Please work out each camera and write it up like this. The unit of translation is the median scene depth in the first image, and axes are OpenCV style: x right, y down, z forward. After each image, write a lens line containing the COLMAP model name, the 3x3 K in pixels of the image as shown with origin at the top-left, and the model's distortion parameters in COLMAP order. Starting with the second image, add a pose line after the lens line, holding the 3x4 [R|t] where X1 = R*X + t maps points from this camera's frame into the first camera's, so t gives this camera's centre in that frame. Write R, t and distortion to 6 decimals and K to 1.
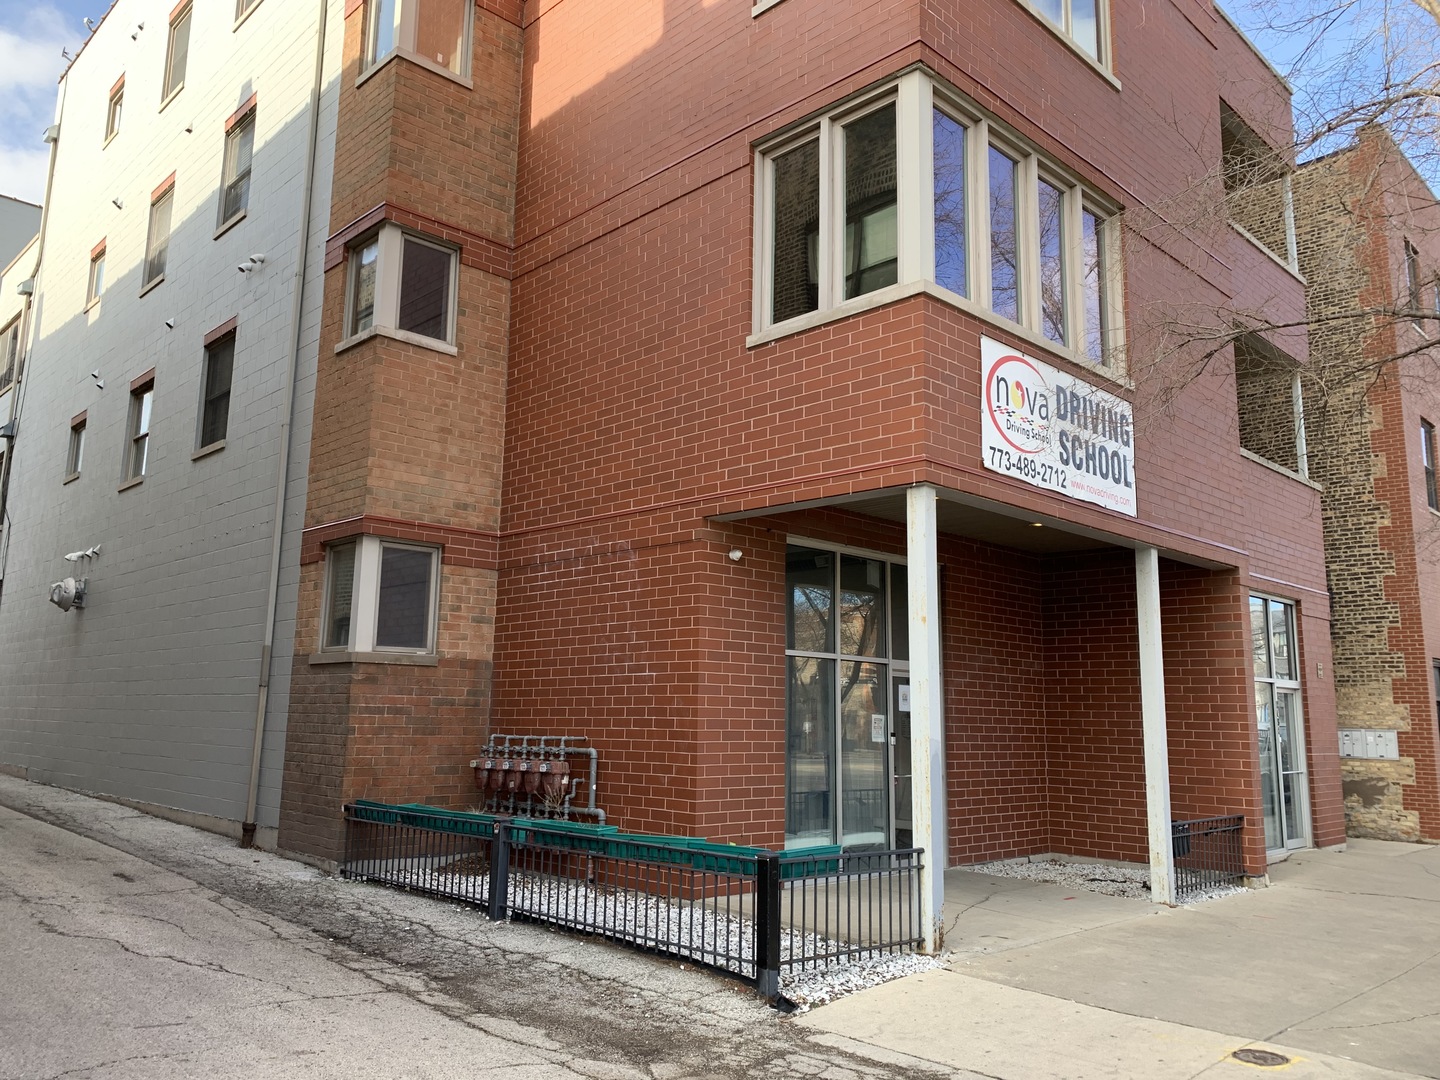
lens RADIAL K [[1096.8, 0, 715.3], [0, 1096.8, 535.1], [0, 0, 1]] dist [0.028712, -0.024977]
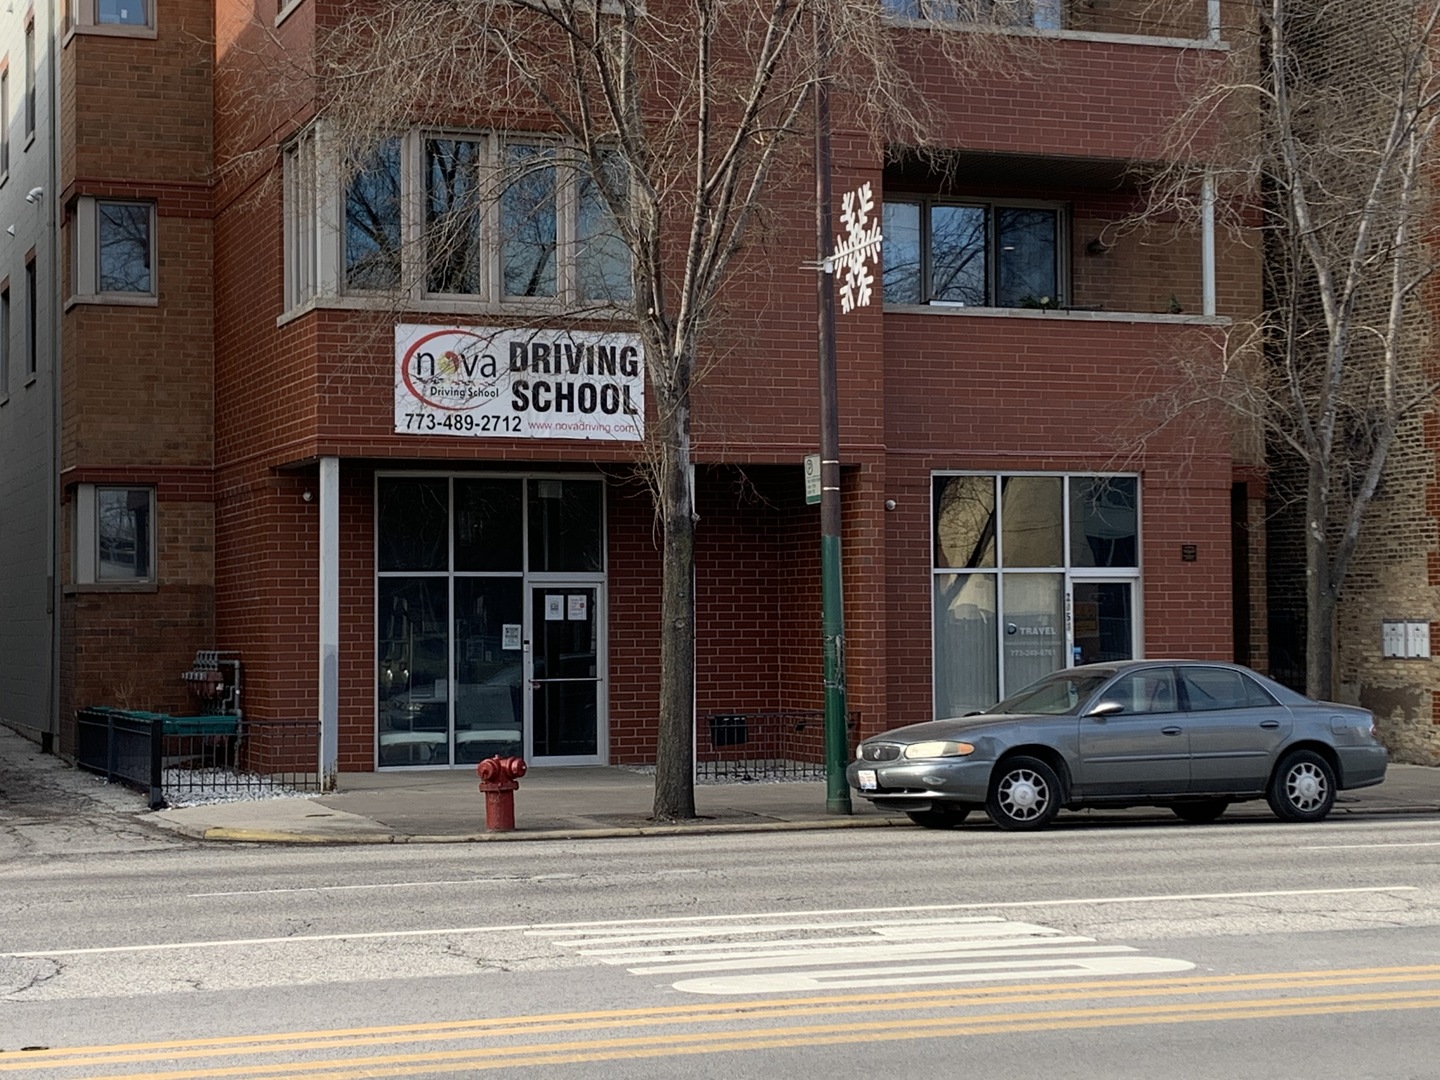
lens RADIAL K [[2641.6, 0, 731.2], [0, 2641.6, 531.9], [0, 0, 1]] dist [0.124865, 0.000000]
pose [[0.919215, -0.039742, -0.391745, 1.333584], [0.089592, 0.989908, 0.109800, -0.185349], [0.383428, -0.136027, 0.913499, -1.232900]]
